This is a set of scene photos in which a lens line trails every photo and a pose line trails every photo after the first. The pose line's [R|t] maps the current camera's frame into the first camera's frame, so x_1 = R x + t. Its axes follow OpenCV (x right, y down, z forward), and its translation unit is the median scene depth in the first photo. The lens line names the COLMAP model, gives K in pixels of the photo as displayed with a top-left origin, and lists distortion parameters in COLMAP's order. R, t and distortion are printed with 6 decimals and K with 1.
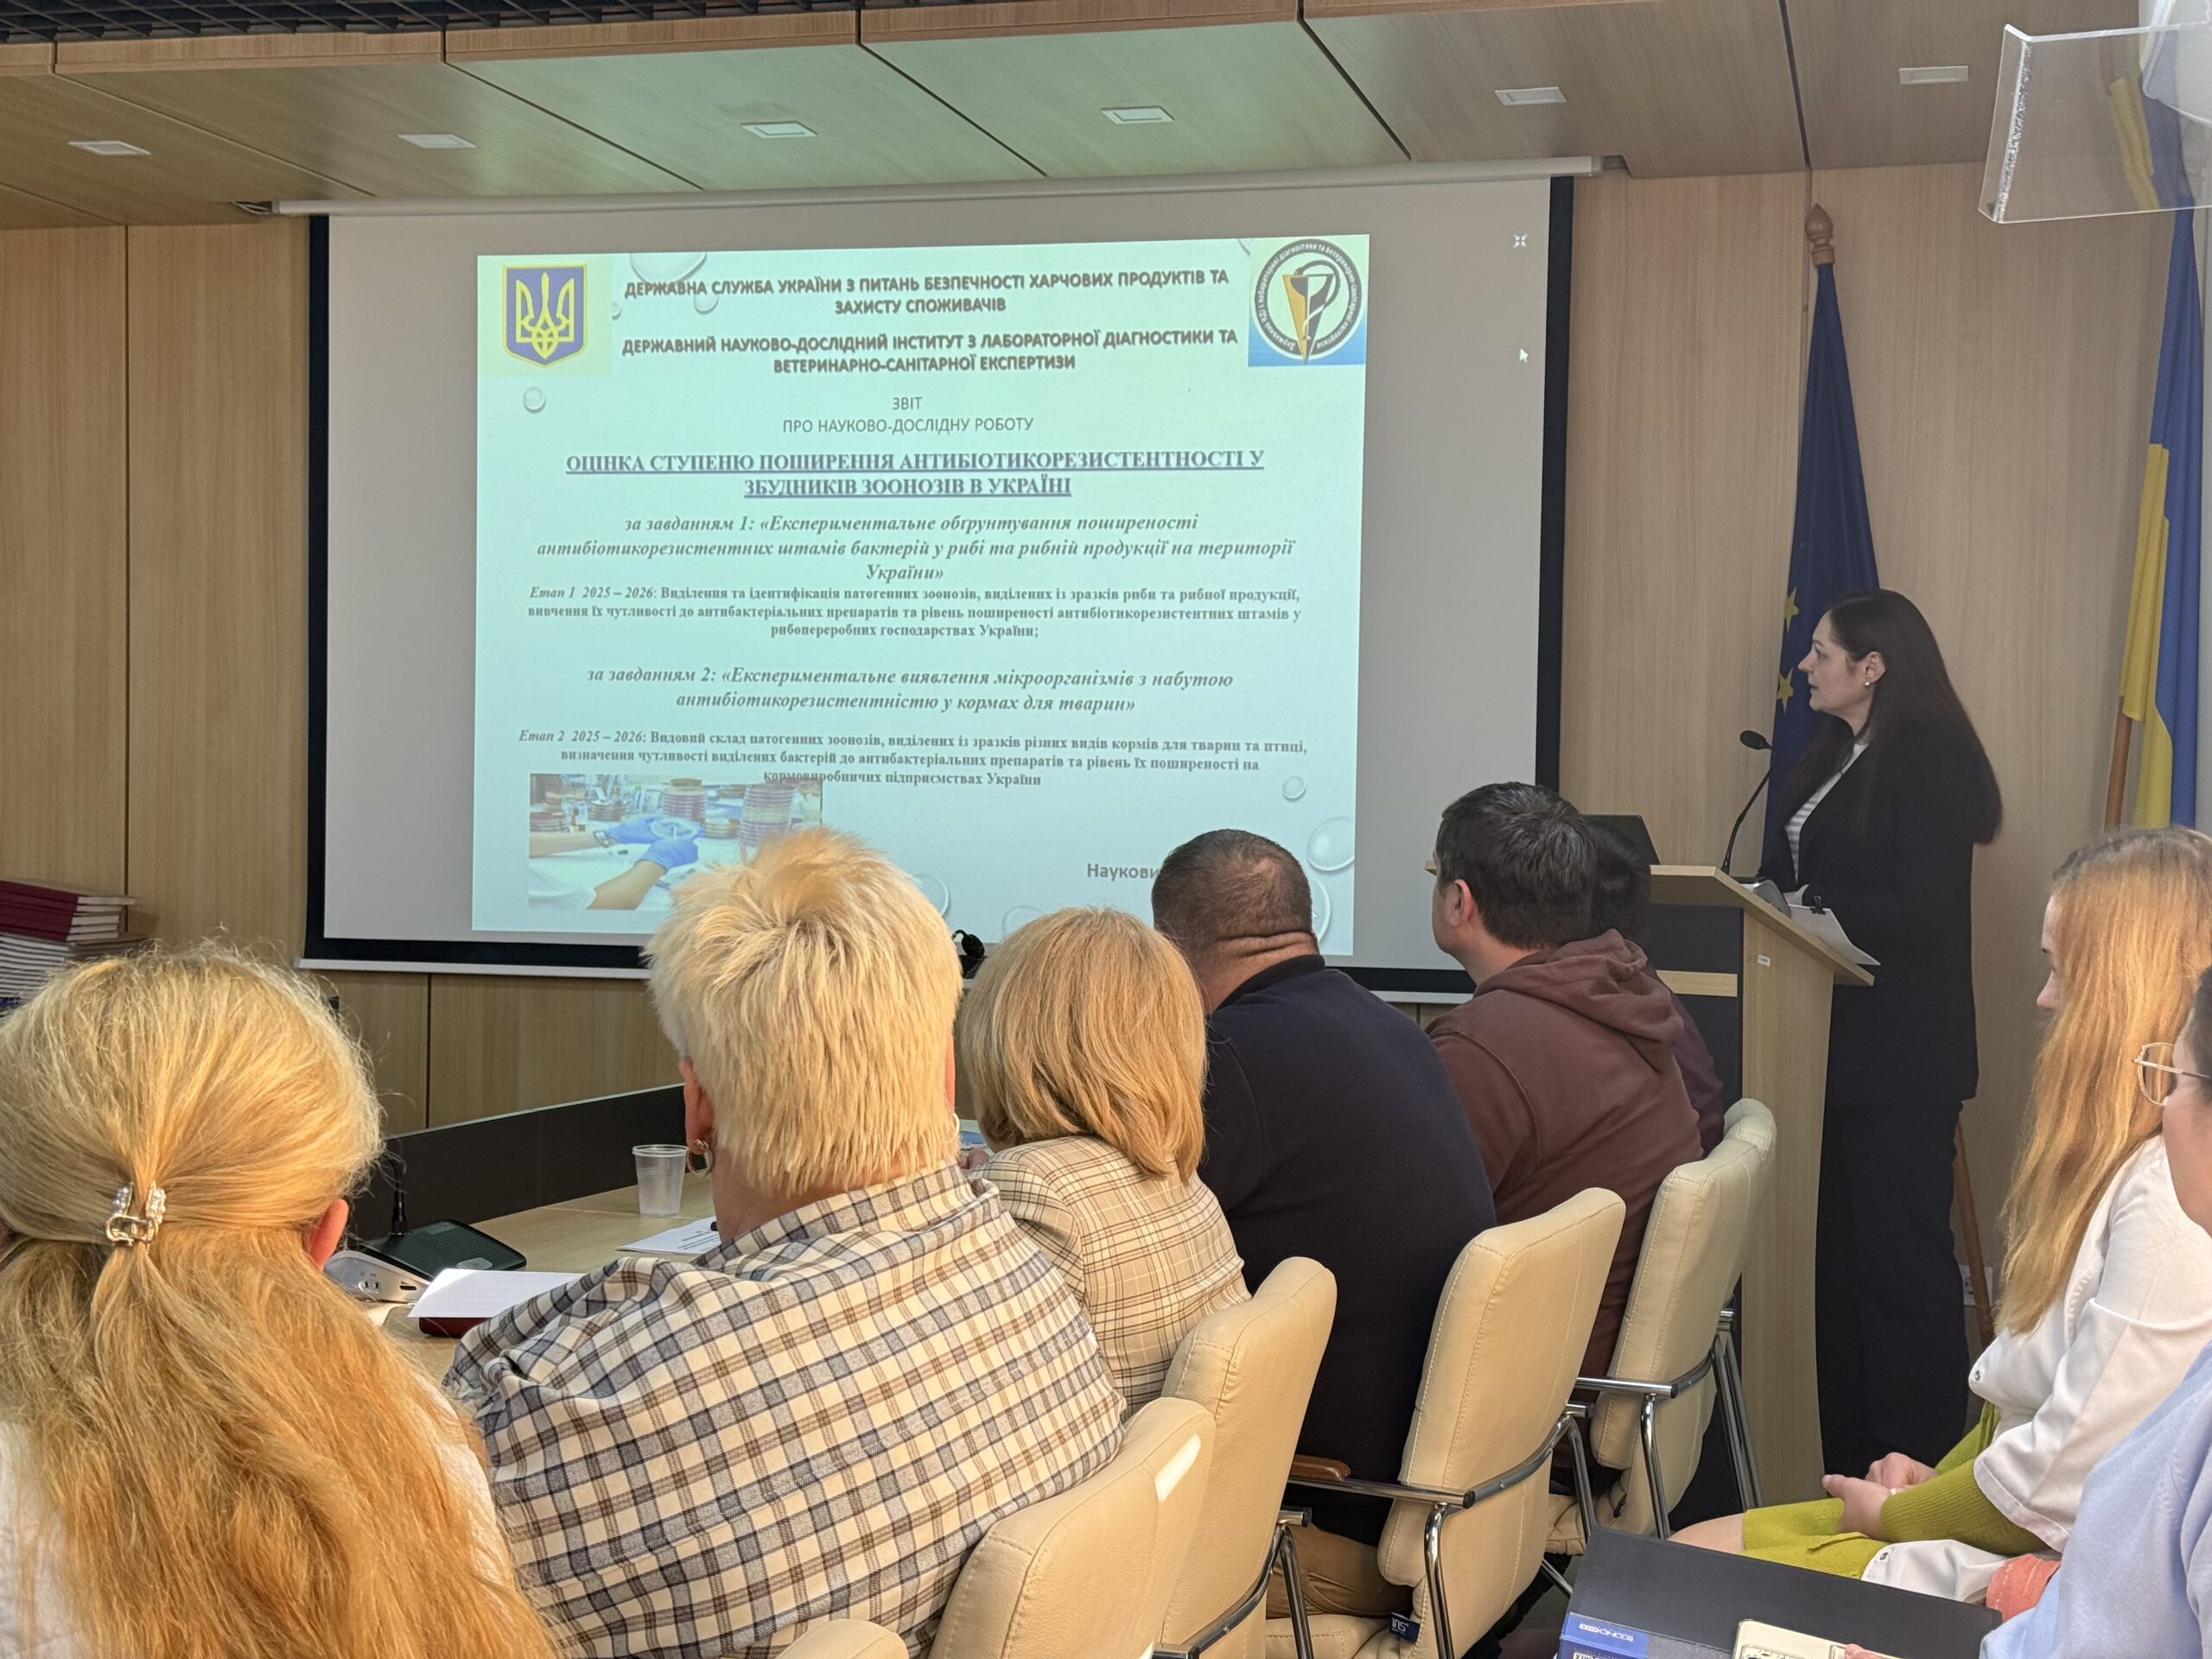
lens RADIAL K [[3056.7, 0, 1091.5], [0, 3056.7, 813.8], [0, 0, 1]] dist [0.139809, 0.000000]
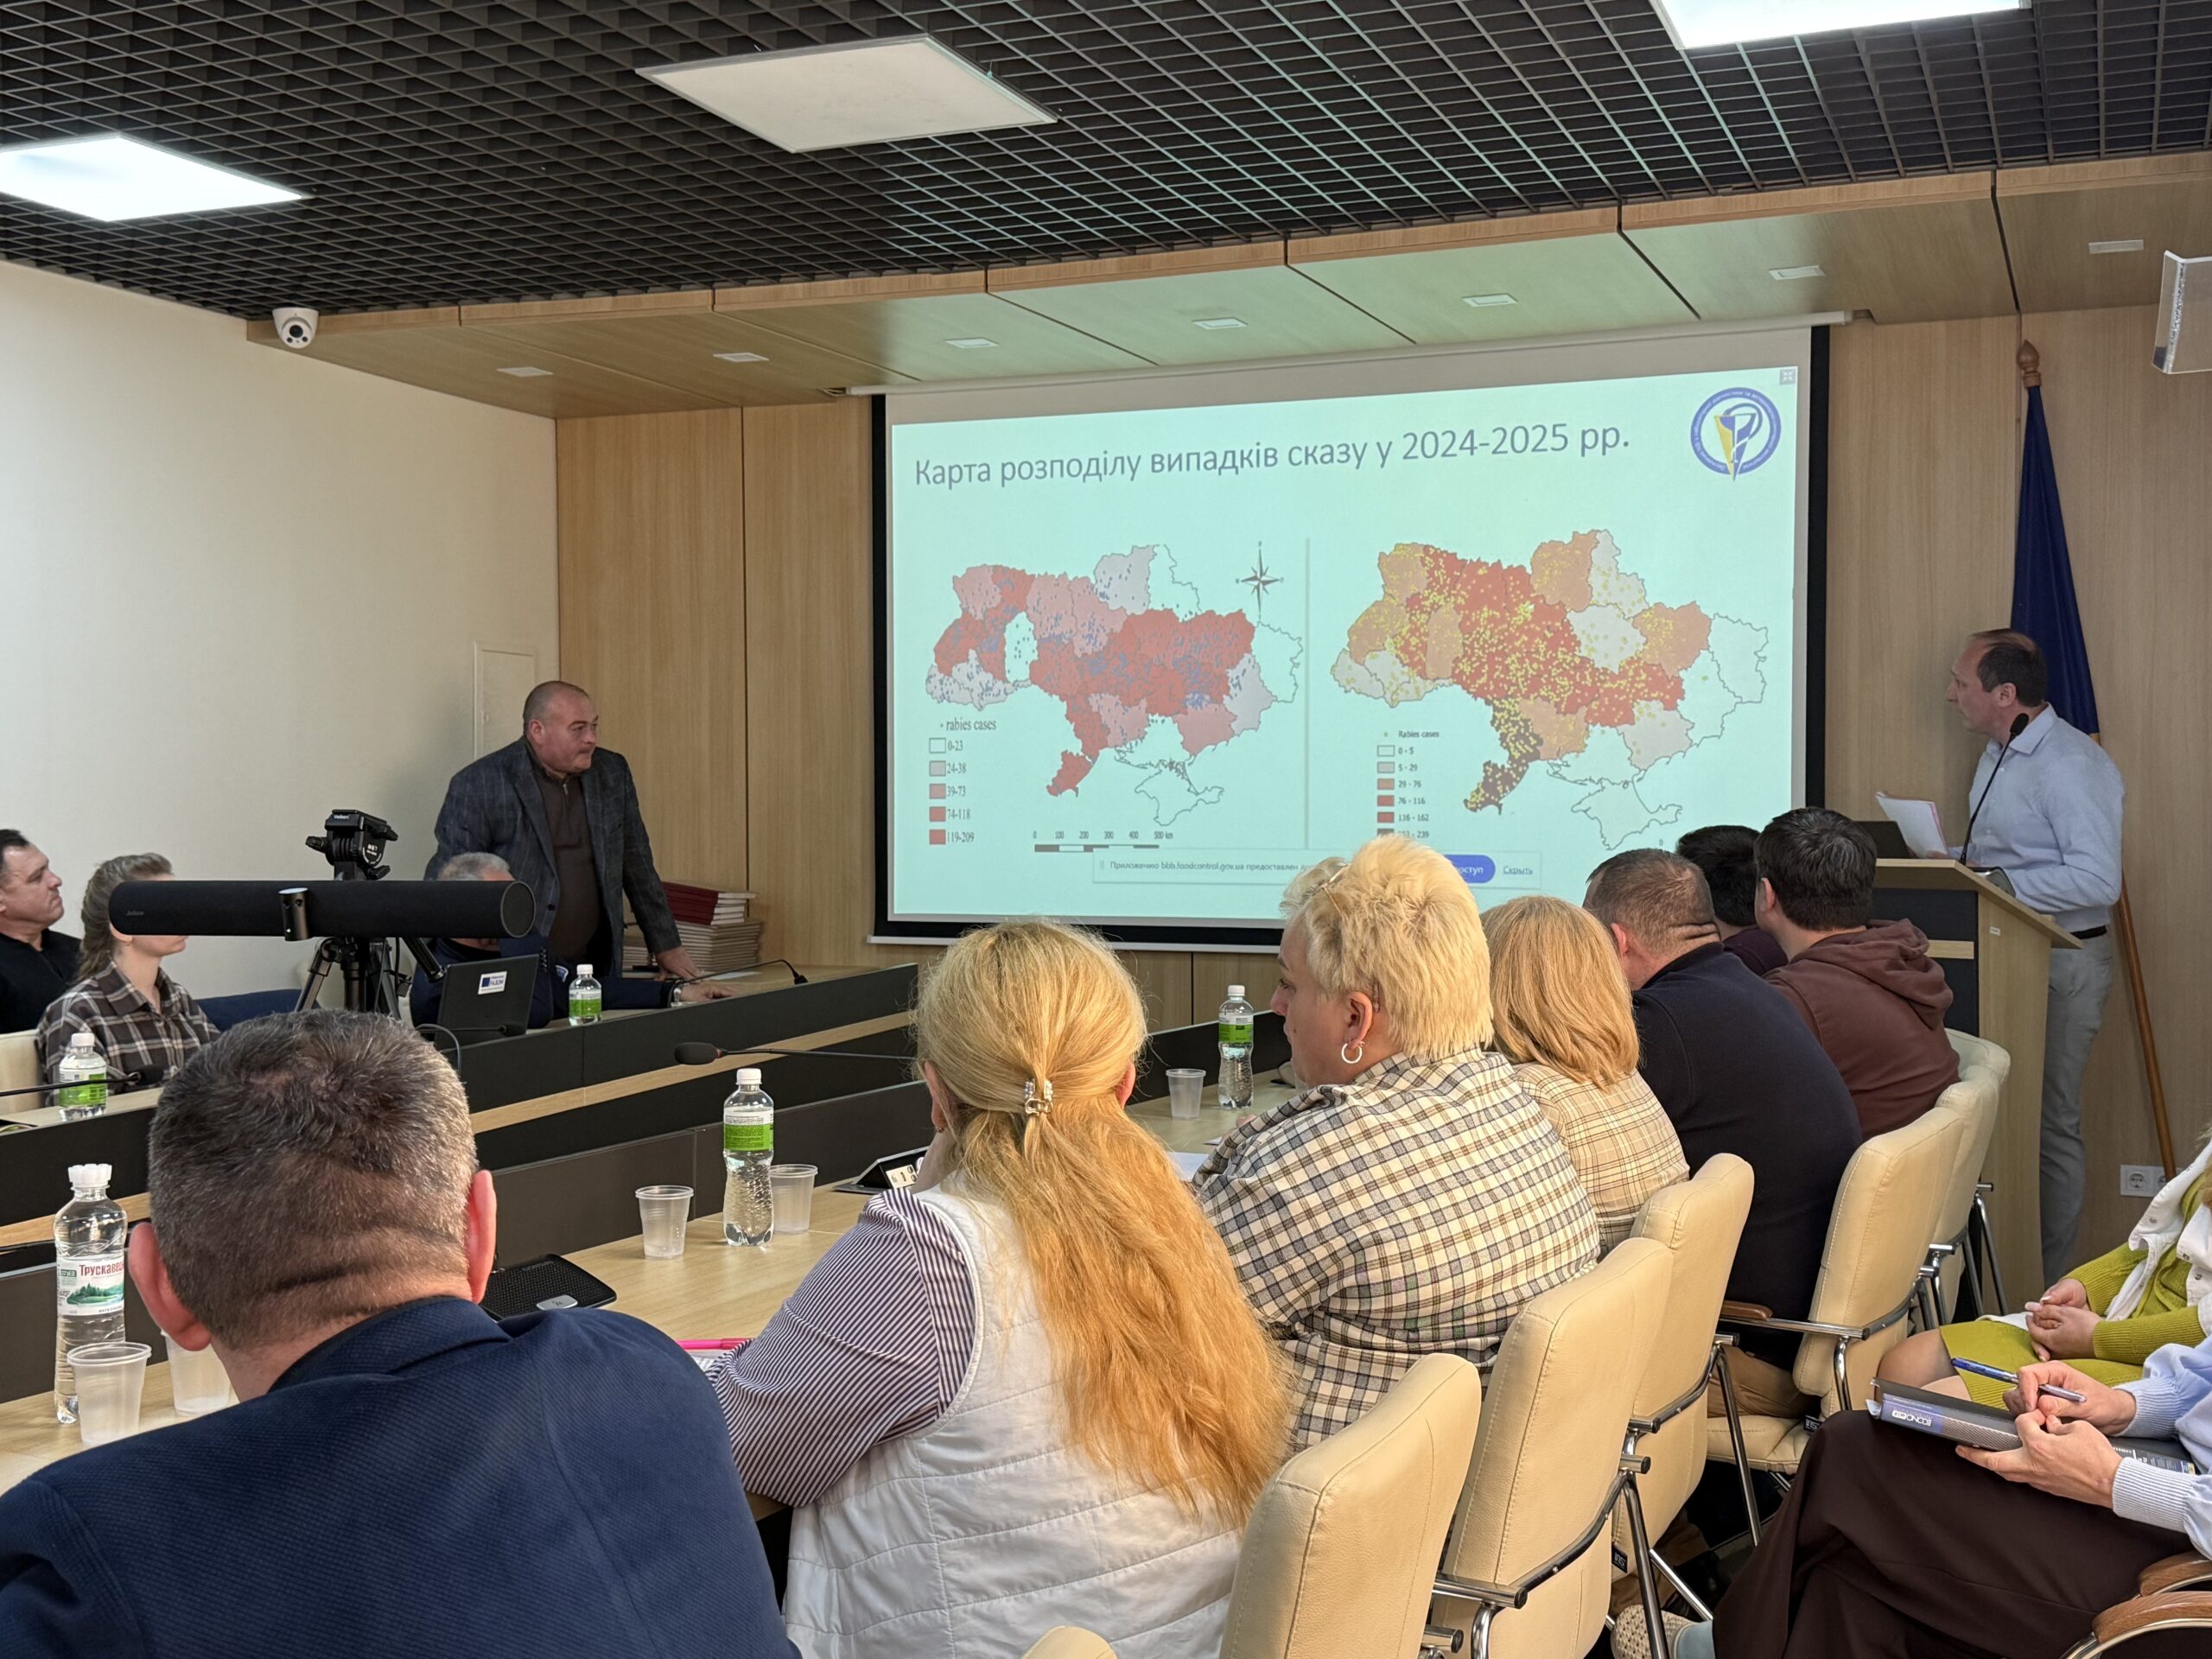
lens RADIAL K [[2465.1, 0, 1096.7], [0, 2465.1, 809.8], [0, 0, 1]] dist [0.081881, 0.000000]
pose [[0.991582, -0.016861, -0.128380, -0.018840], [0.016849, 0.999857, -0.001180, -0.007303], [0.128382, -0.000993, 0.991724, -0.081124]]
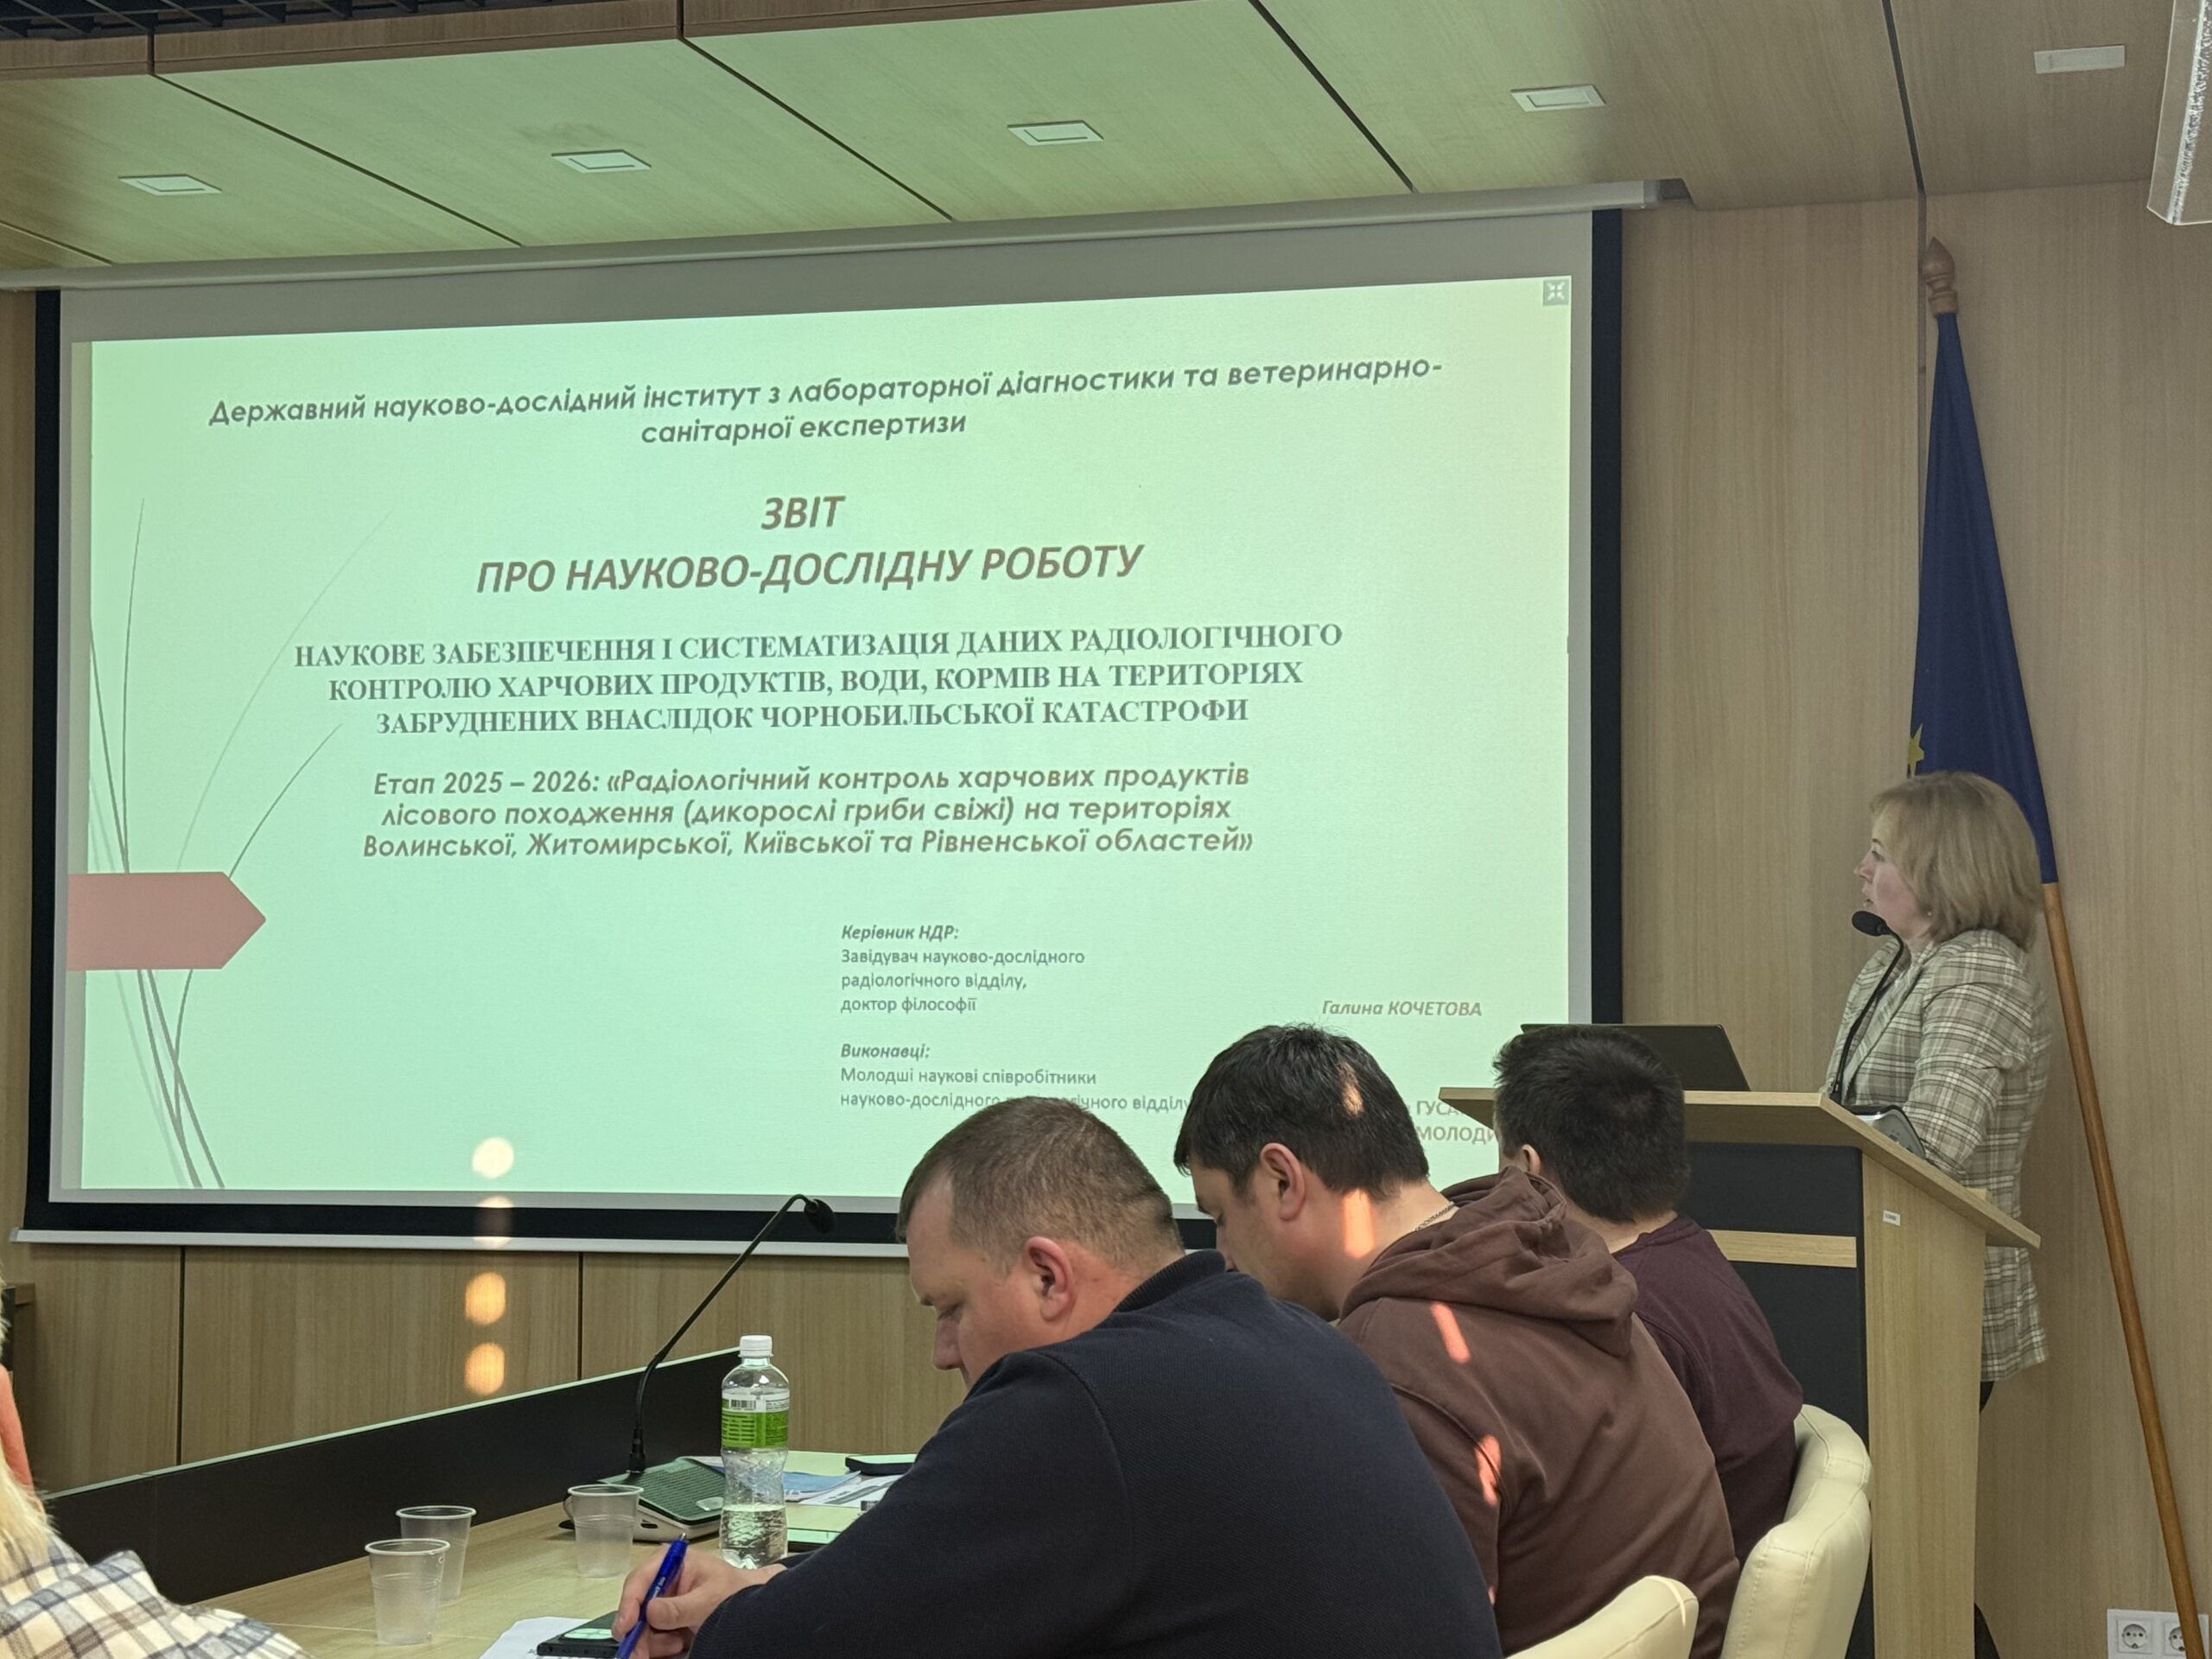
lens RADIAL K [[3576.5, 0, 1061.5], [0, 3576.5, 812.7], [0, 0, 1]] dist [0.136440, 0.000000]
pose [[0.999815, -0.014302, -0.012839, 0.024139], [0.013538, 0.998242, -0.057704, -0.002307], [0.013642, 0.057520, 0.998251, 0.094872]]
